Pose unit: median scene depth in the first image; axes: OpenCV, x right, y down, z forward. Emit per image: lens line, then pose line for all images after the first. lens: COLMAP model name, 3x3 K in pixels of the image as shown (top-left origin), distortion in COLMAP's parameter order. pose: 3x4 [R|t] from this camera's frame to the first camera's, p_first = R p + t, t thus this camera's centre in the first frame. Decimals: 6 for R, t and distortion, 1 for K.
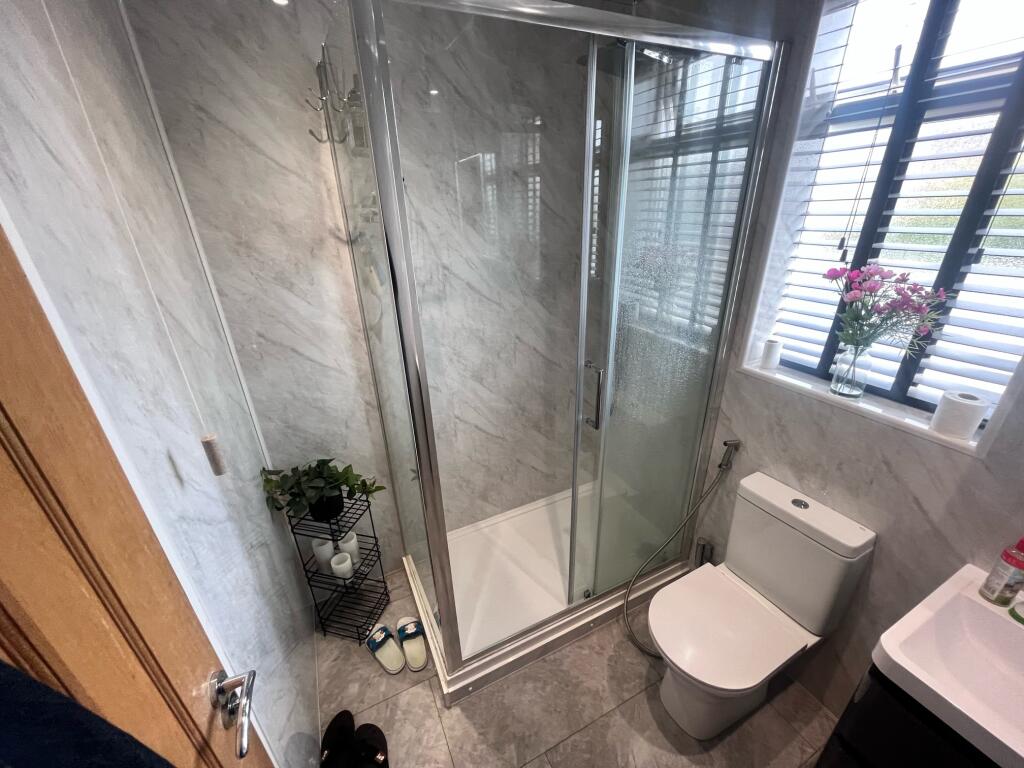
lens RADIAL K [[411.6, 0, 475.3], [0, 411.6, 377.8], [0, 0, 1]] dist [-0.003162, -0.000011]
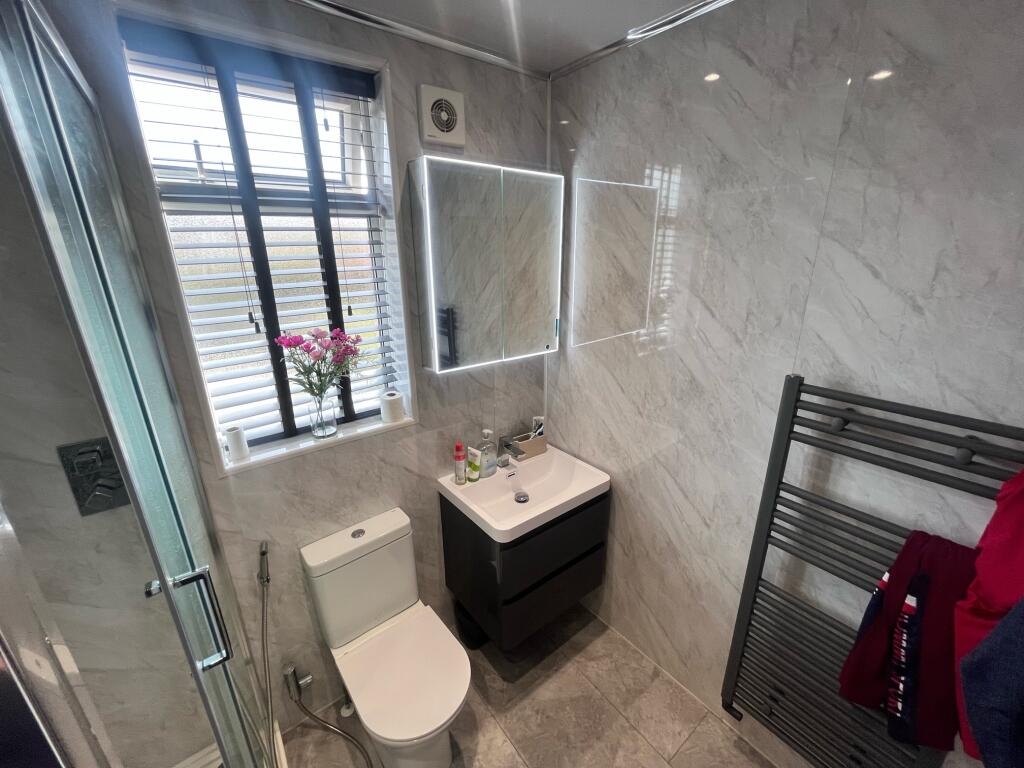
lens RADIAL K [[411.6, 0, 510.5], [0, 411.6, 385.3], [0, 0, 1]] dist [-0.003162, -0.000011]
pose [[-0.250455, -0.246495, 0.936222, -0.283621], [0.416940, 0.845305, 0.334096, -0.255374], [-0.873747, 0.474025, -0.108938, 0.620529]]
